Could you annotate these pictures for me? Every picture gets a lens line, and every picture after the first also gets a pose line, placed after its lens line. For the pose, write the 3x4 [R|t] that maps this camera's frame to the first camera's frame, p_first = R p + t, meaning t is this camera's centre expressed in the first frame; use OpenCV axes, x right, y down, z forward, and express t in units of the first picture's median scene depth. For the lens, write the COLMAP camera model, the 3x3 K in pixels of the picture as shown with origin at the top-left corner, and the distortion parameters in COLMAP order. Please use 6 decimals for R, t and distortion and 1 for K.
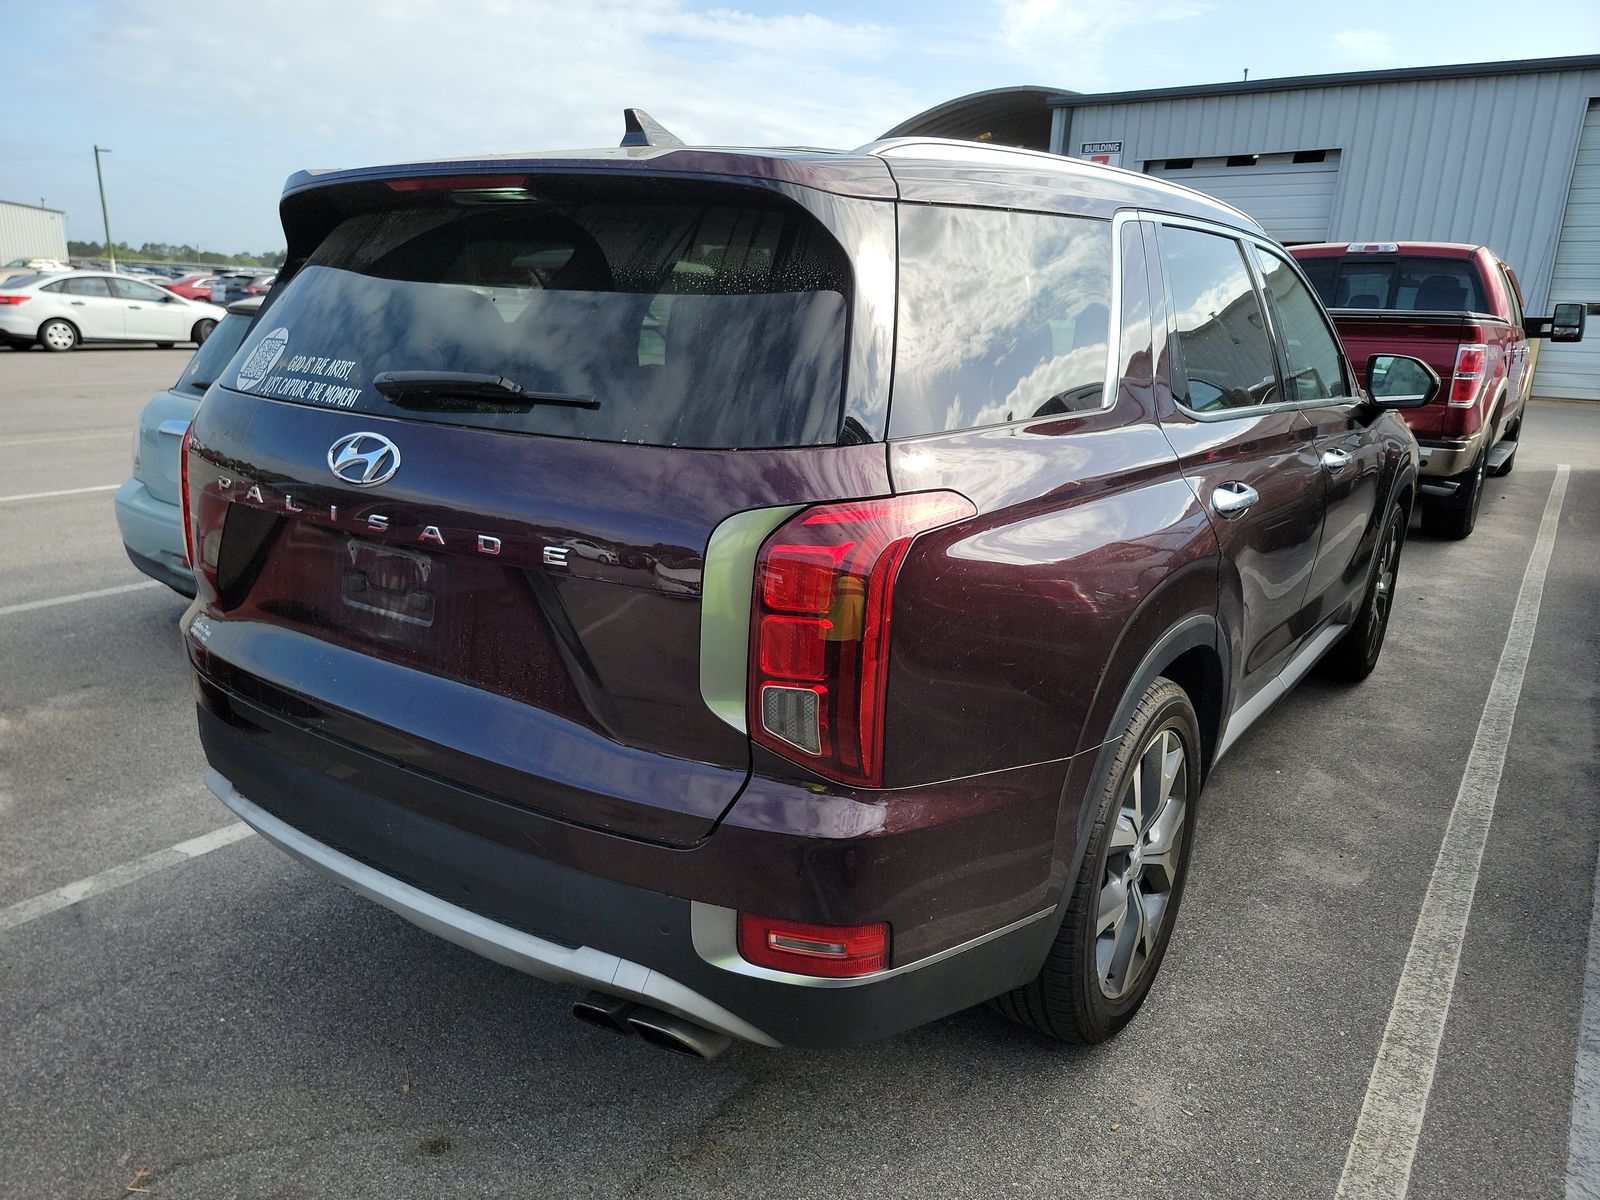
lens RADIAL K [[1158.3, 0, 800.0], [0, 1158.3, 600.0], [0, 0, 1]] dist [0.051425, -0.000698]
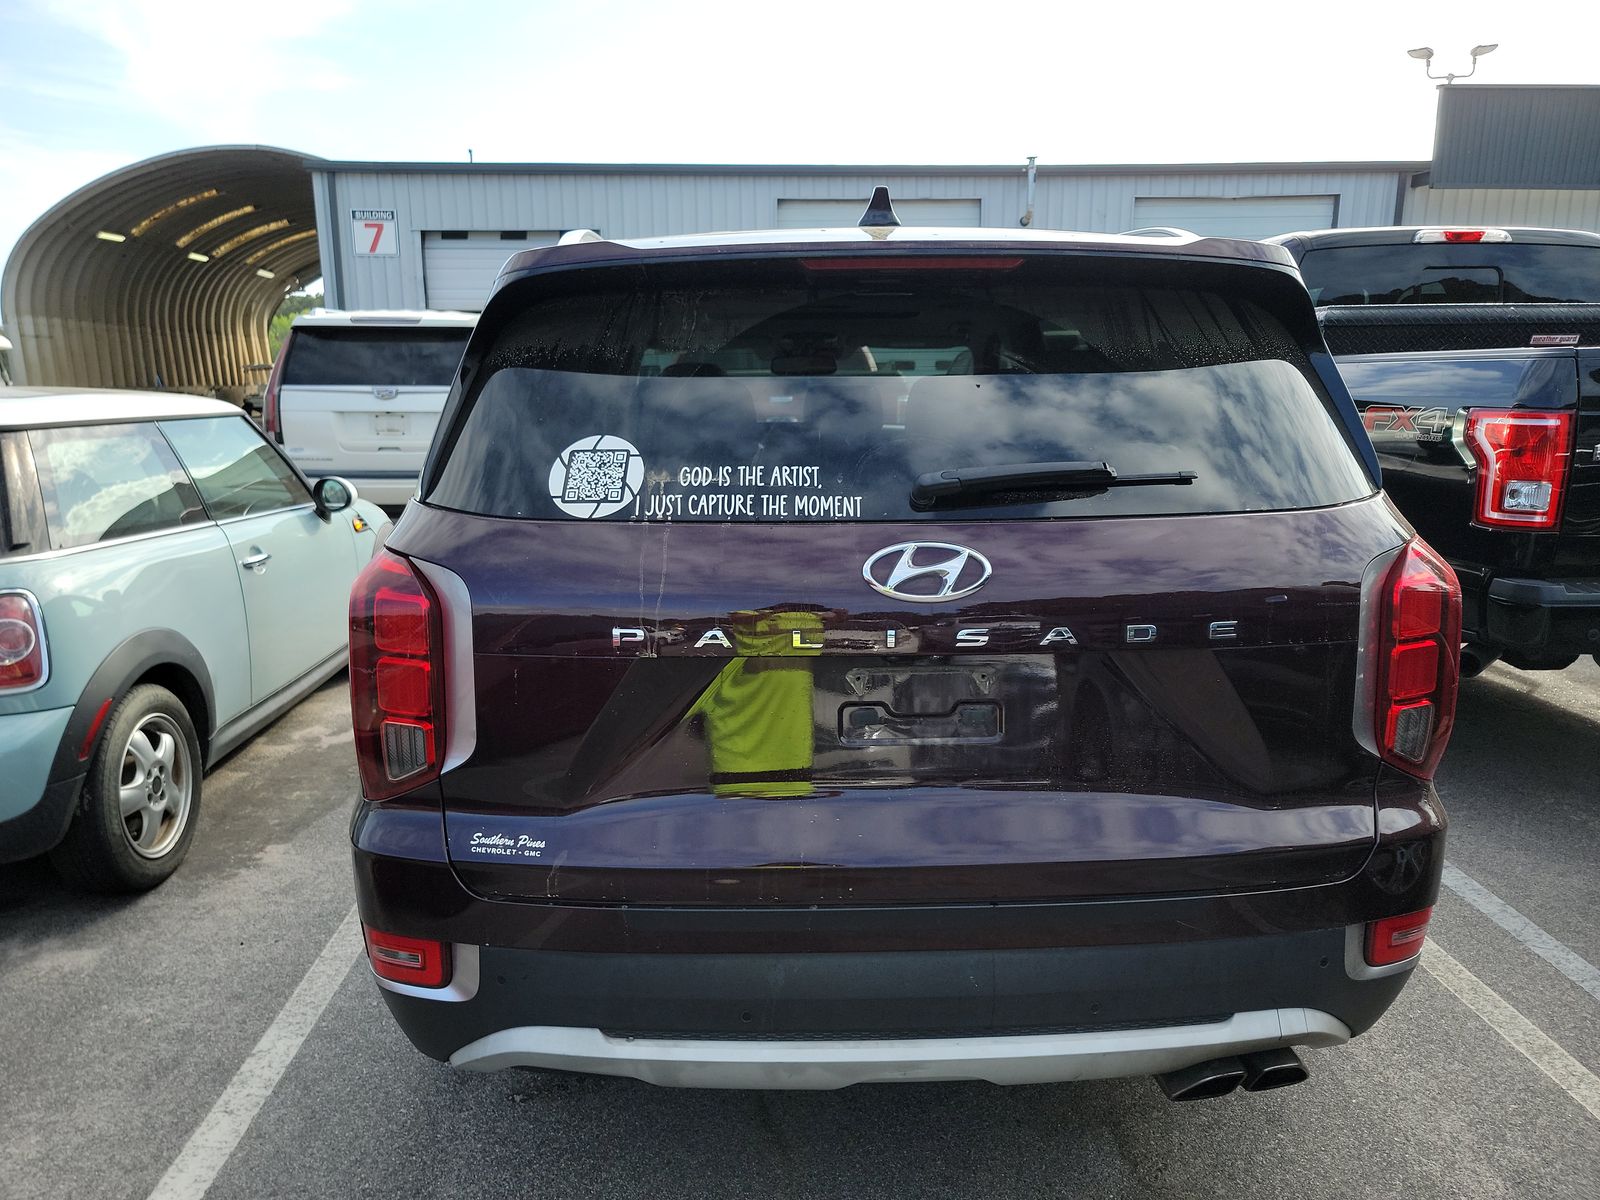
lens RADIAL K [[1121.3, 0, 800.0], [0, 1121.3, 600.0], [0, 0, 1]] dist [0.068449, 0.000084]
pose [[0.784224, -0.156815, 0.600335, -0.920318], [0.183637, 0.982850, 0.016845, -0.125496], [-0.592681, 0.097034, 0.799571, 0.363865]]
